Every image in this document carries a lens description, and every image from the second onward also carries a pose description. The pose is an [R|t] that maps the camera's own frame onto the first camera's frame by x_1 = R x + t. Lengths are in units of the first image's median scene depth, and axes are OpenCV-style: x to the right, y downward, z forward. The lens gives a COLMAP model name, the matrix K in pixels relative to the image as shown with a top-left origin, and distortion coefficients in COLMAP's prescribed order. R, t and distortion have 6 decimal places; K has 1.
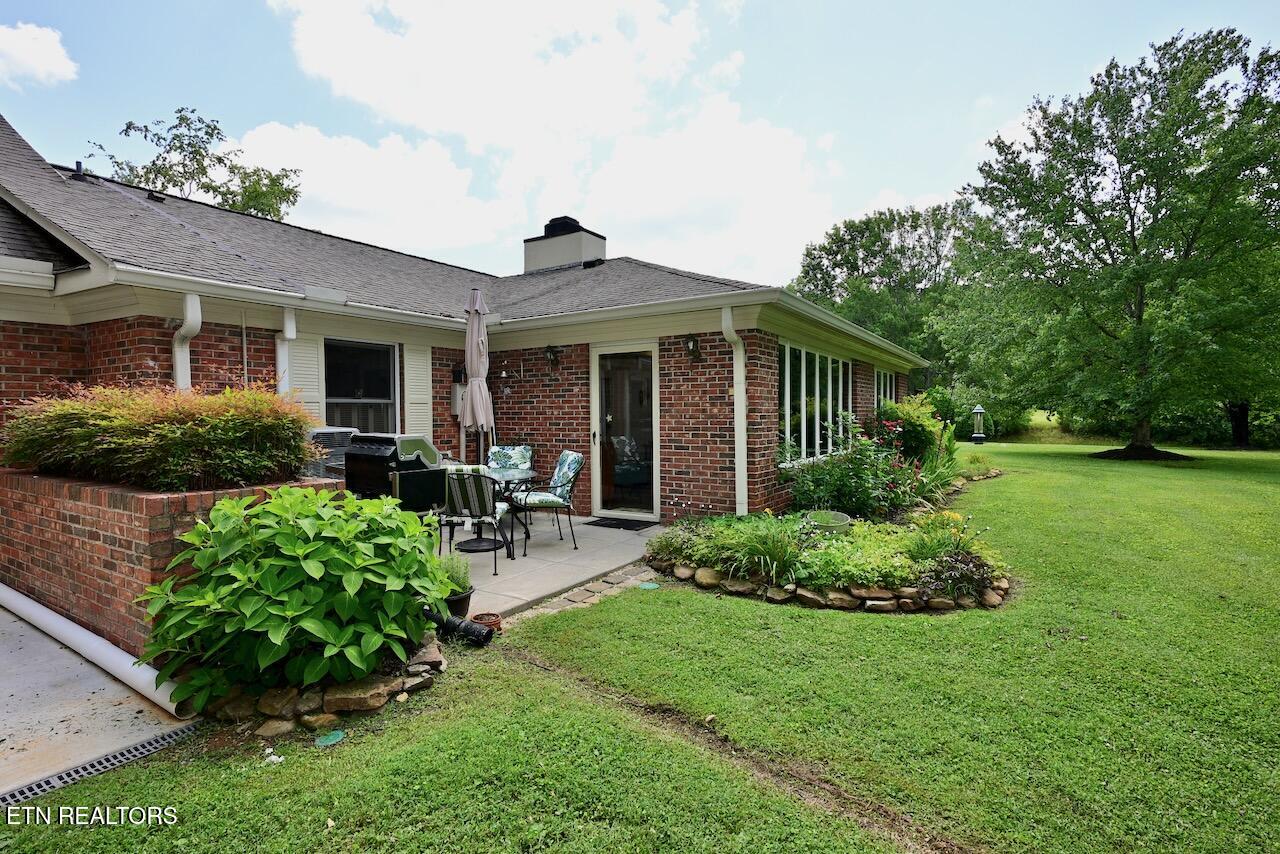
lens RADIAL K [[631.2, 0, 635.3], [0, 631.2, 425.5], [0, 0, 1]] dist [-0.006549, 0.005475]
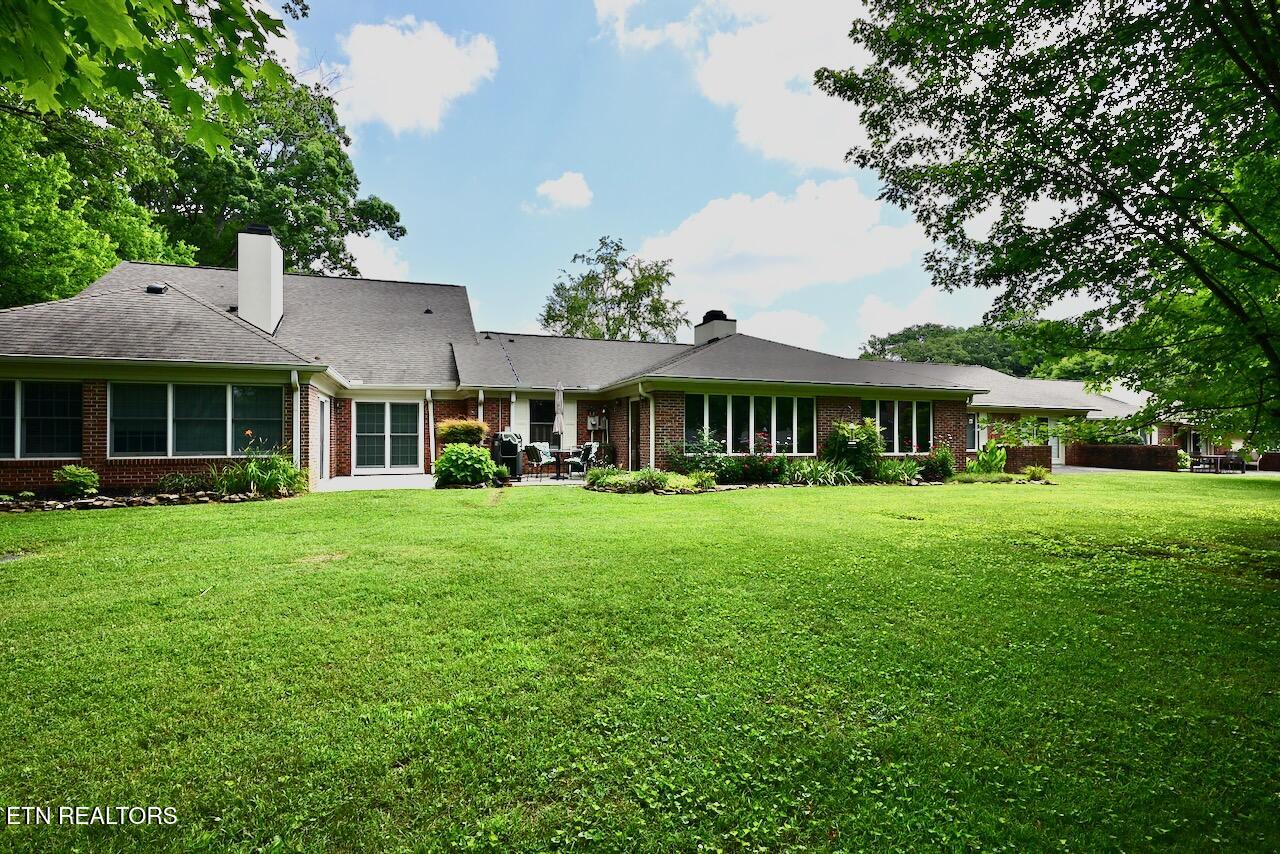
lens RADIAL K [[631.2, 0, 642.3], [0, 631.2, 434.2], [0, 0, 1]] dist [-0.006549, 0.005475]
pose [[0.793887, 0.002855, -0.608059, 0.610470], [-0.016338, 0.999728, -0.016638, 0.017693], [0.607846, 0.023143, 0.793717, -0.334473]]
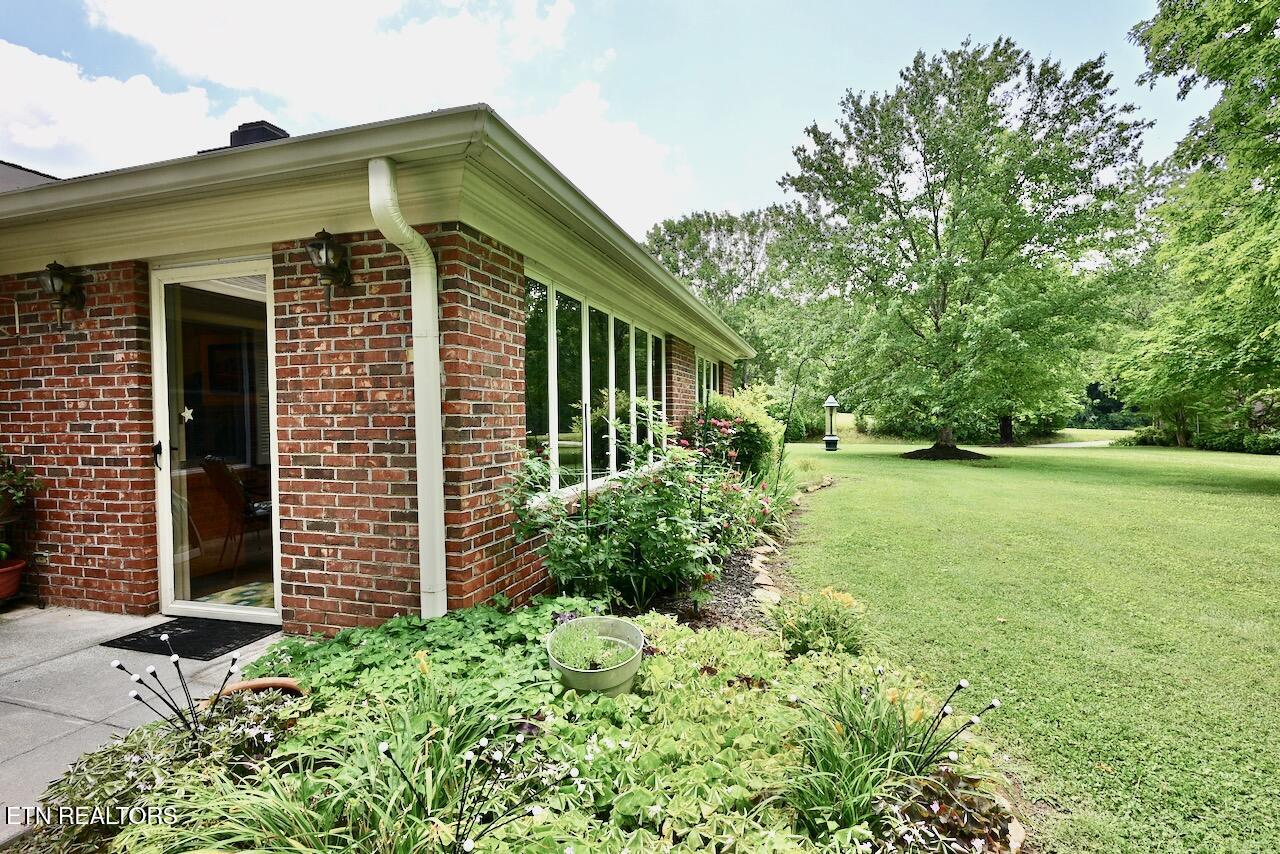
lens RADIAL K [[634.3, 0, 634.9], [0, 634.3, 420.8], [0, 0, 1]] dist [-0.003007, -0.000691]
pose [[0.964421, -0.006192, 0.264298, 0.076055], [0.009990, 0.999865, -0.013028, 0.001525], [-0.264181, 0.015205, 0.964353, 0.200797]]
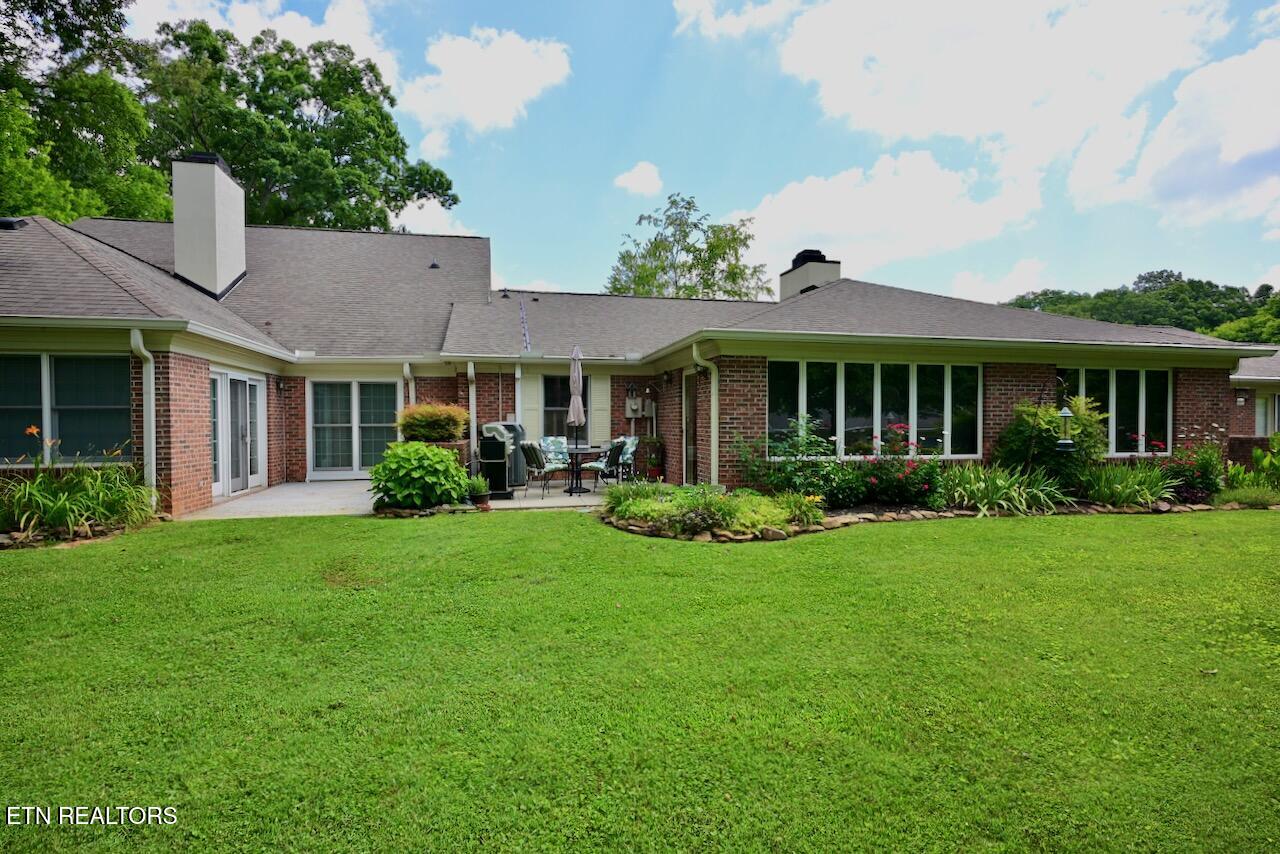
lens RADIAL K [[631.2, 0, 637.4], [0, 631.2, 430.2], [0, 0, 1]] dist [-0.006549, 0.005475]
pose [[0.705951, 0.015684, -0.708087, 0.419764], [-0.013990, 0.999869, 0.008199, 0.002026], [0.708123, 0.004118, 0.706077, -0.051278]]
